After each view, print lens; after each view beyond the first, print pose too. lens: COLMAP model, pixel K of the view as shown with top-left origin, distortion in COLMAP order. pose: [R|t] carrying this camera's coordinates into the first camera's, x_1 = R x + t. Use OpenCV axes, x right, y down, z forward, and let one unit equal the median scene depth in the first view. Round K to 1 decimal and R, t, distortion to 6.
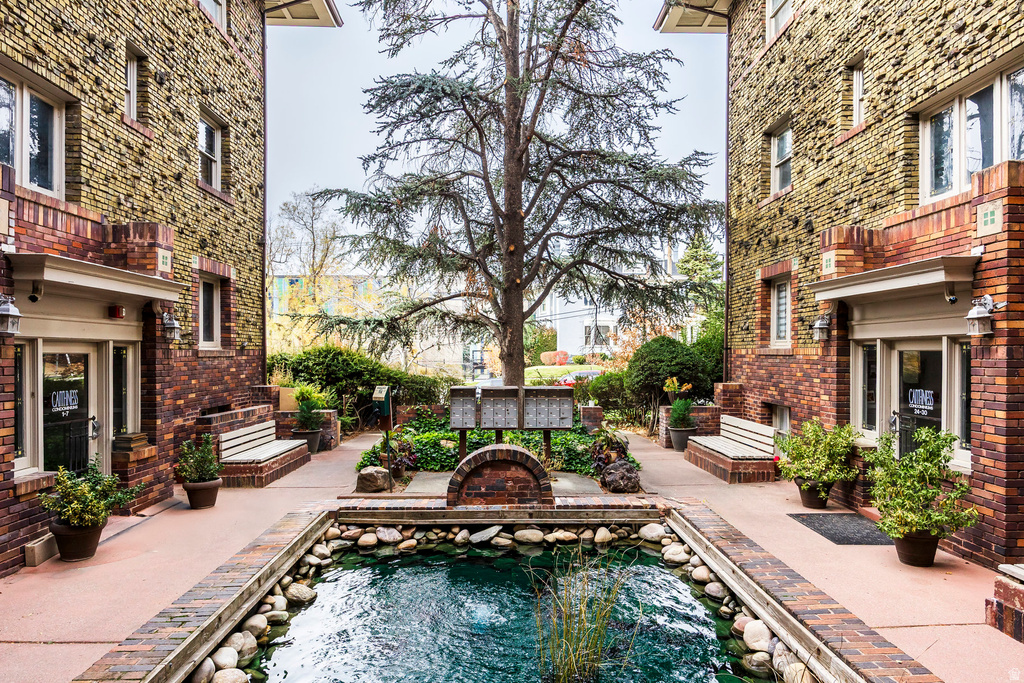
lens RADIAL K [[566.1, 0, 512.7], [0, 566.1, 357.9], [0, 0, 1]] dist [0.000733, 0.000106]
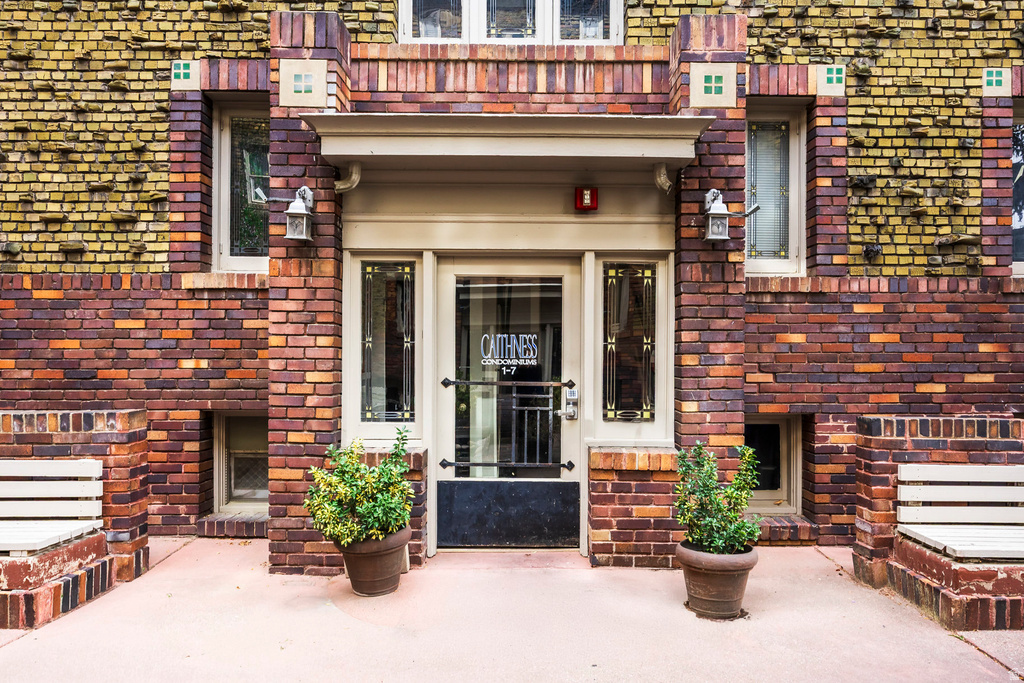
lens RADIAL K [[703.1, 0, 516.2], [0, 703.1, 353.2], [0, 0, 1]] dist [-0.008646, -0.001792]
pose [[-0.020926, 0.001038, -0.999780, 0.003096], [-0.008298, 0.999965, 0.001212, 0.055555], [0.999747, 0.008321, -0.020917, 0.728136]]
